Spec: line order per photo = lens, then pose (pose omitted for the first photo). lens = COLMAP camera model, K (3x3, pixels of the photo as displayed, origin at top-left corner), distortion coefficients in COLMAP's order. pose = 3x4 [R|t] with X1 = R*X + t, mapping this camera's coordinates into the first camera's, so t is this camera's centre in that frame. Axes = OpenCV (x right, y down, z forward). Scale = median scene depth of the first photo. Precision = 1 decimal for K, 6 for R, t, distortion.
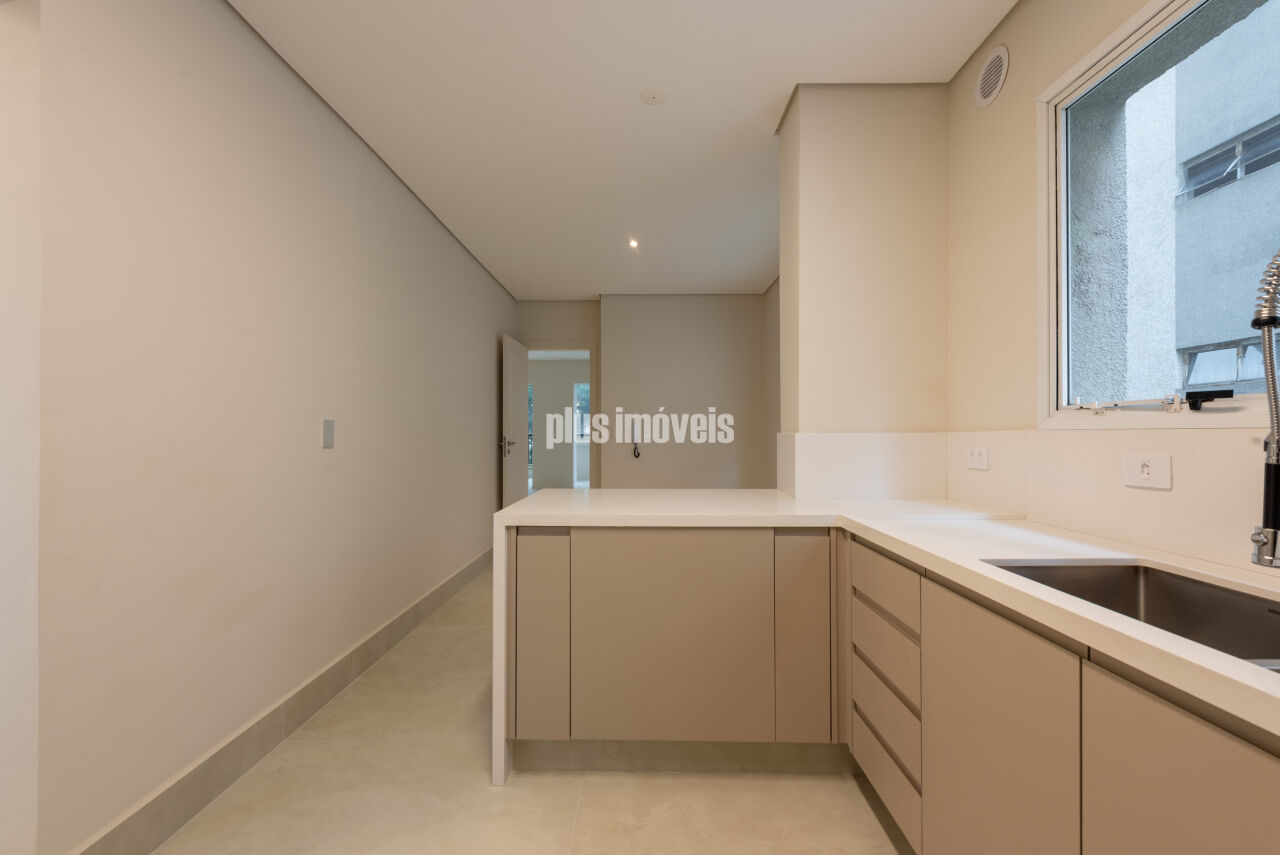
lens RADIAL K [[519.8, 0, 646.7], [0, 519.8, 433.0], [0, 0, 1]] dist [0.011148, -0.001590]
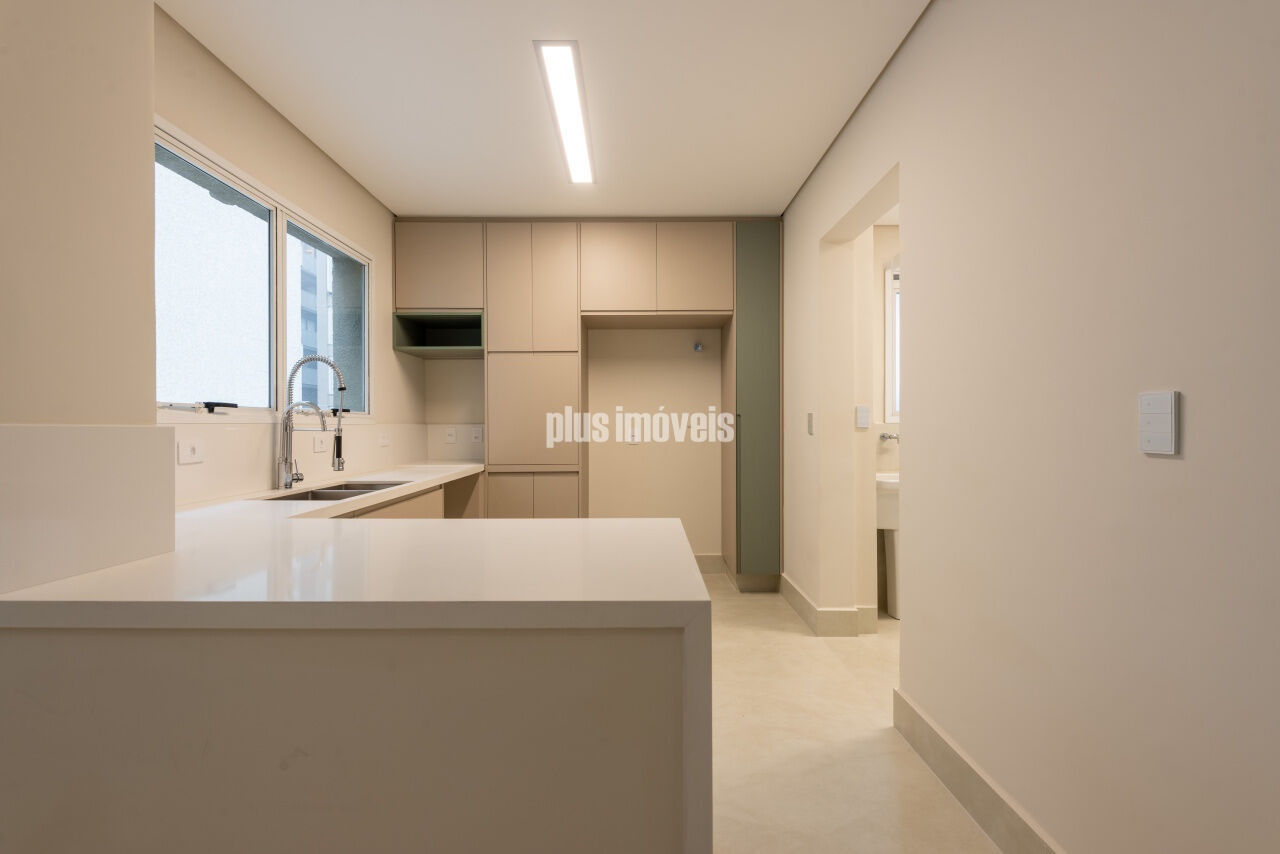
lens RADIAL K [[552.9, 0, 624.1], [0, 552.9, 426.3], [0, 0, 1]] dist [0.022343, -0.004688]
pose [[-0.999998, 0.001672, -0.000548, -0.193619], [0.001672, 0.999999, -0.000430, 0.001921], [0.000547, -0.000431, -1.000000, 1.897061]]
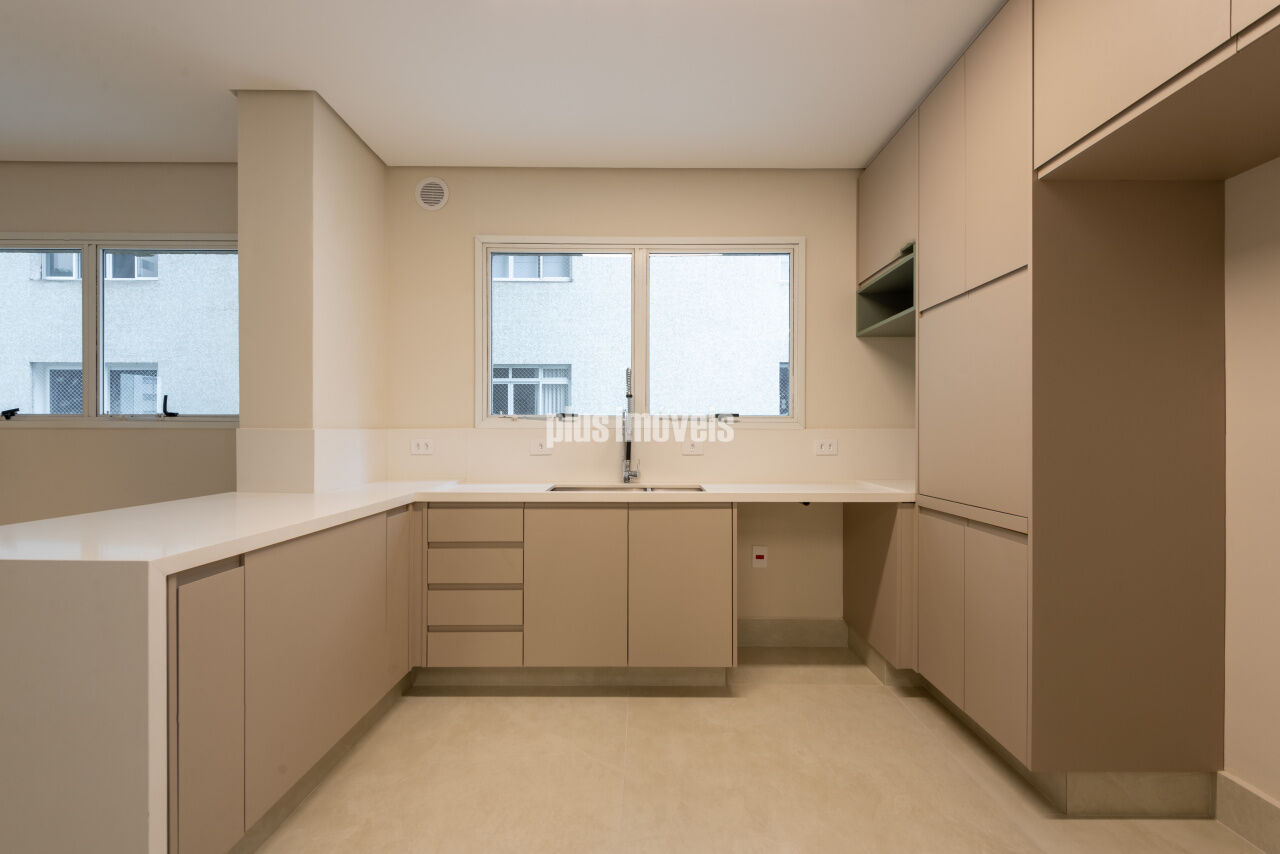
lens RADIAL K [[517.2, 0, 653.2], [0, 517.2, 433.2], [0, 0, 1]] dist [0.019601, -0.003025]
pose [[-0.020910, -0.003528, 0.999775, -0.913664], [-0.004502, 0.999984, 0.003435, 0.001510], [-0.999771, -0.004429, -0.020926, 0.420511]]
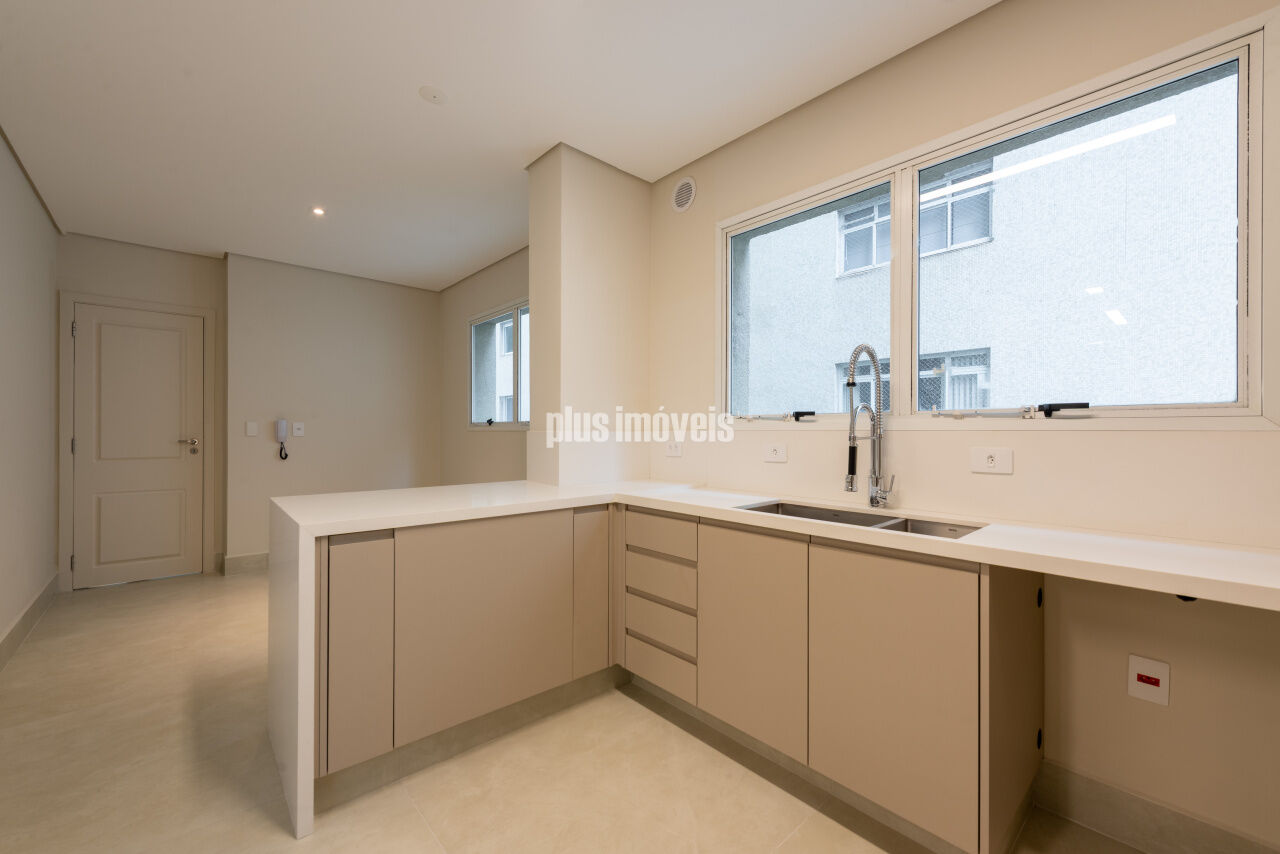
lens RADIAL K [[517.2, 0, 648.2], [0, 517.2, 433.3], [0, 0, 1]] dist [0.019601, -0.003025]
pose [[0.731946, 0.000600, 0.681363, -0.456540], [-0.004671, 0.999981, 0.004137, -0.002226], [-0.681347, -0.006210, 0.731934, -0.023523]]
